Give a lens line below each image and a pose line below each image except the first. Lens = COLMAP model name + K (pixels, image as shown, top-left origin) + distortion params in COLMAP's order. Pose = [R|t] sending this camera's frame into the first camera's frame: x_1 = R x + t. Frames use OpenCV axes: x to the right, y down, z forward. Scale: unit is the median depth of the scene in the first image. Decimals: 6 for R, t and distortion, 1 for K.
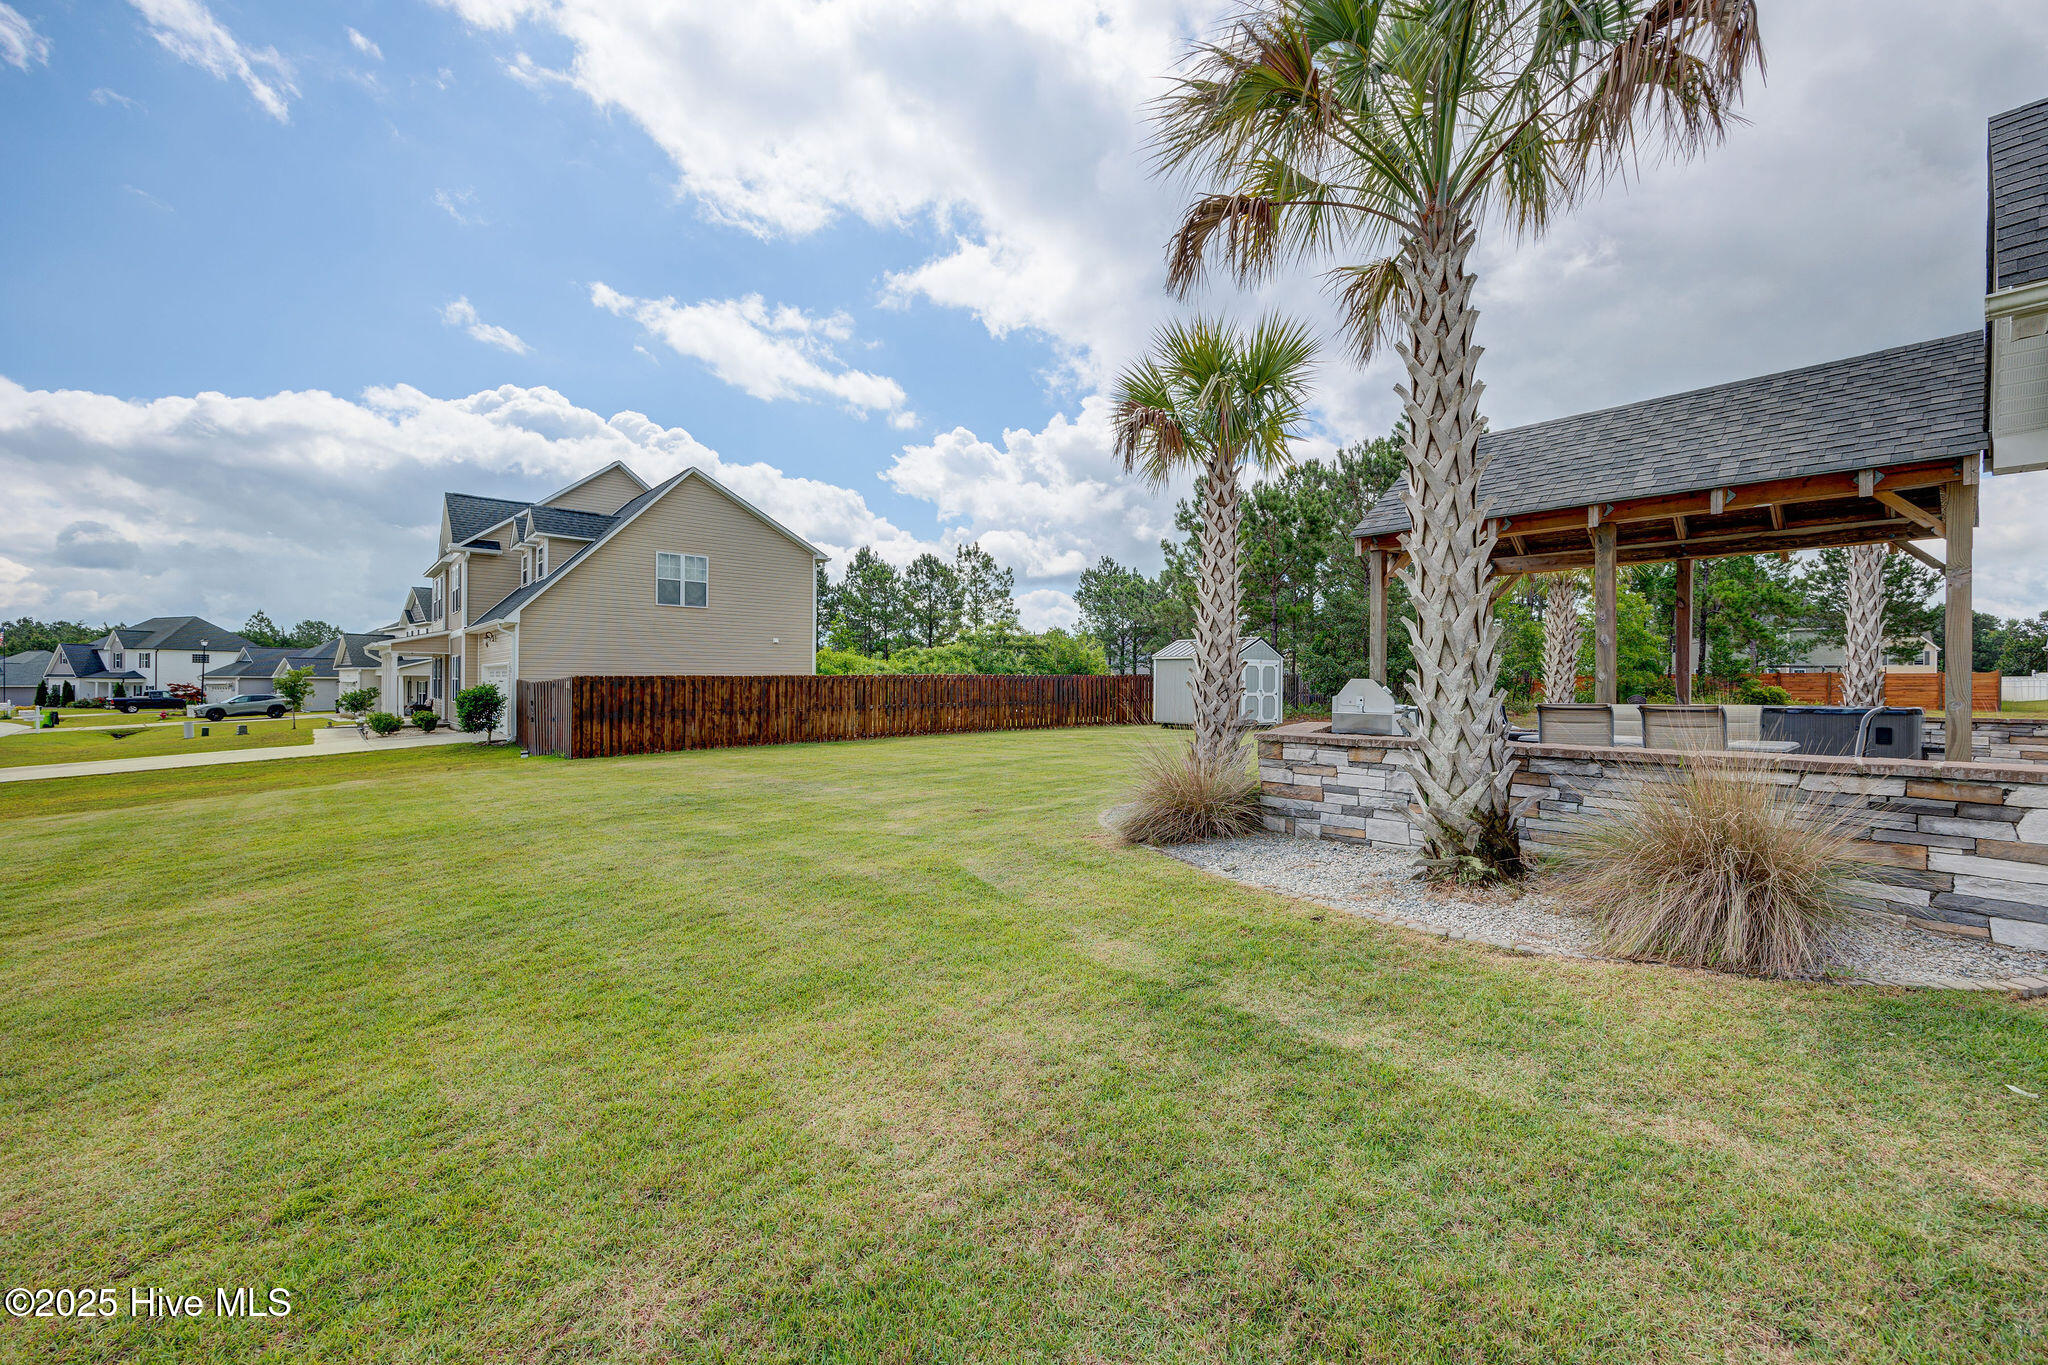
lens RADIAL K [[825.5, 0, 1029.7], [0, 825.5, 688.6], [0, 0, 1]] dist [-0.000427, -0.000124]
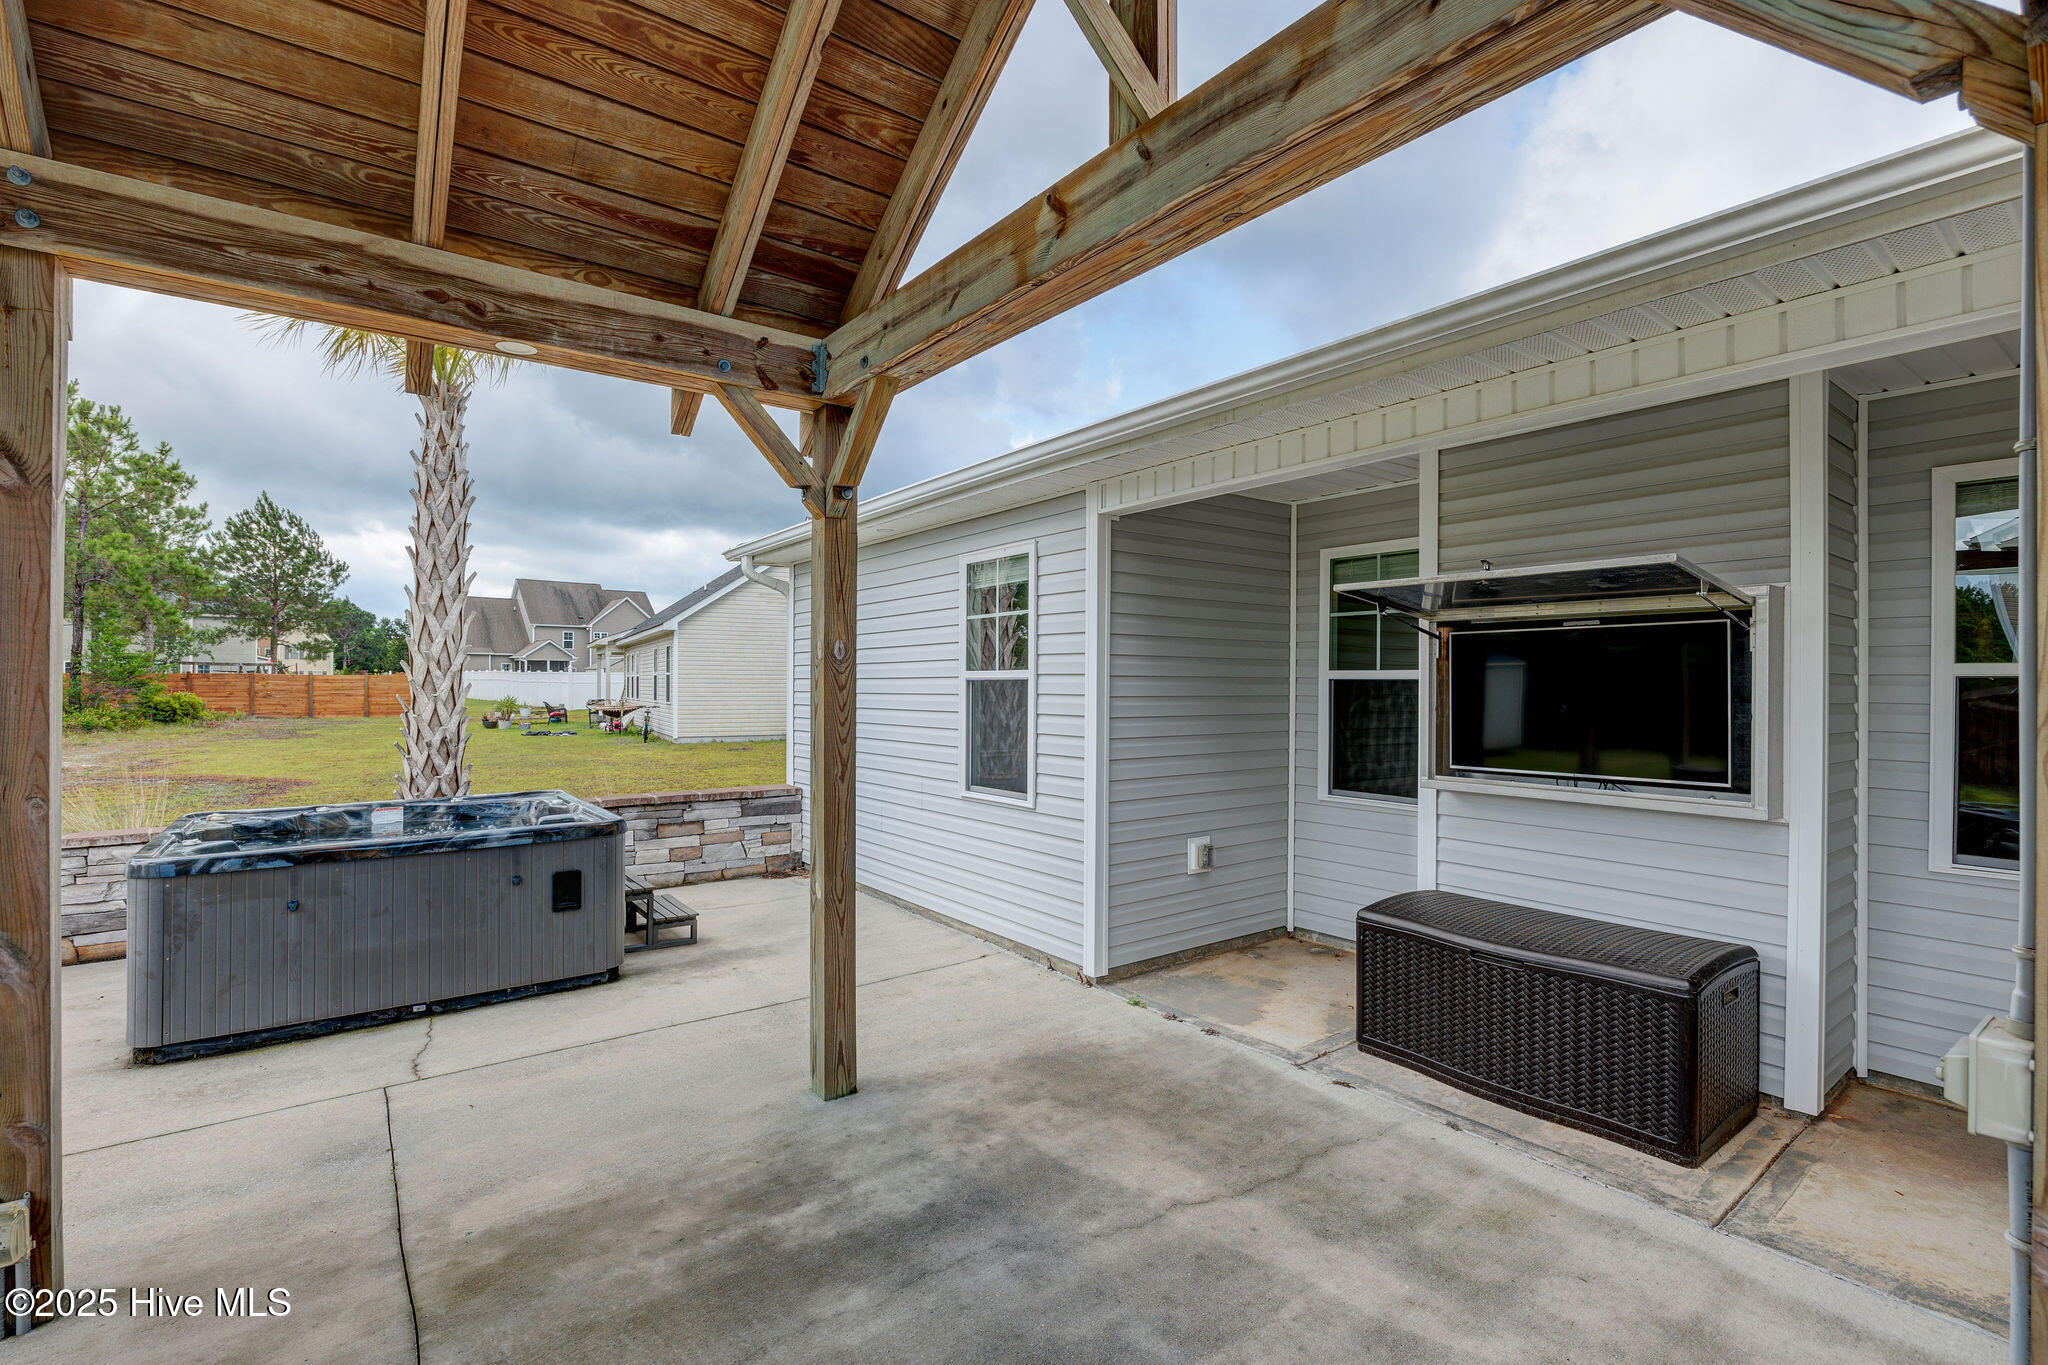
lens RADIAL K [[936.0, 0, 1026.2], [0, 936.0, 685.1], [0, 0, 1]] dist [-0.014662, -0.000309]
pose [[0.084107, -0.007091, 0.996432, 0.277605], [0.001395, 0.999975, 0.006999, -0.023927], [-0.996456, 0.000802, 0.084115, 0.346494]]
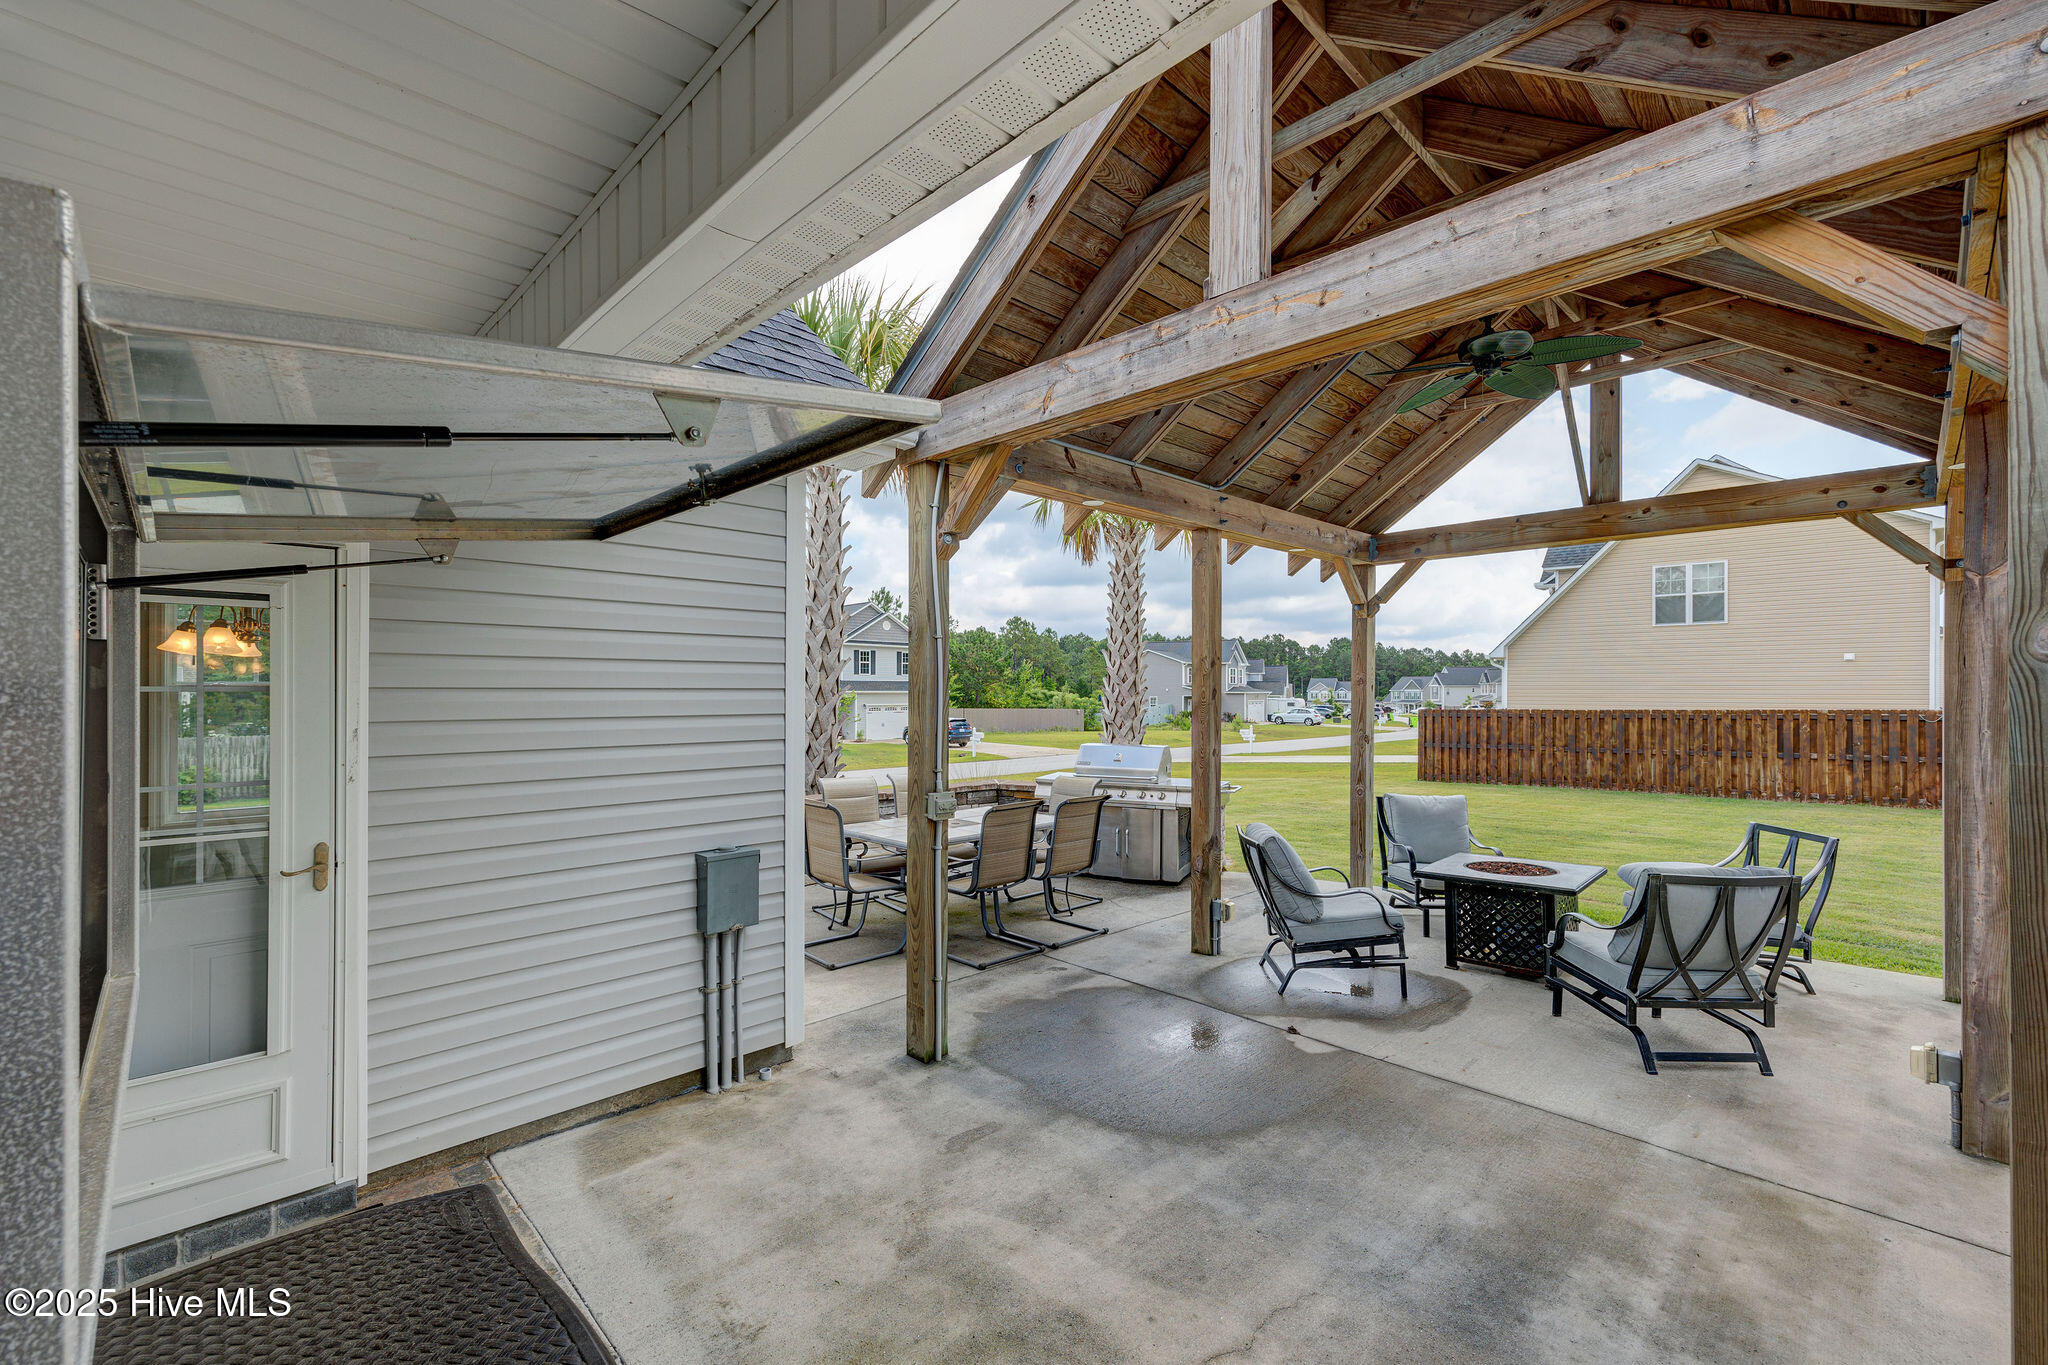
lens RADIAL K [[870.1, 0, 1030.7], [0, 870.1, 685.4], [0, 0, 1]] dist [0.016460, -0.003559]
pose [[0.052994, -0.011353, -0.998530, 0.516552], [-0.006217, 0.999912, -0.011699, -0.024417], [0.998575, 0.006828, 0.052919, 0.304793]]
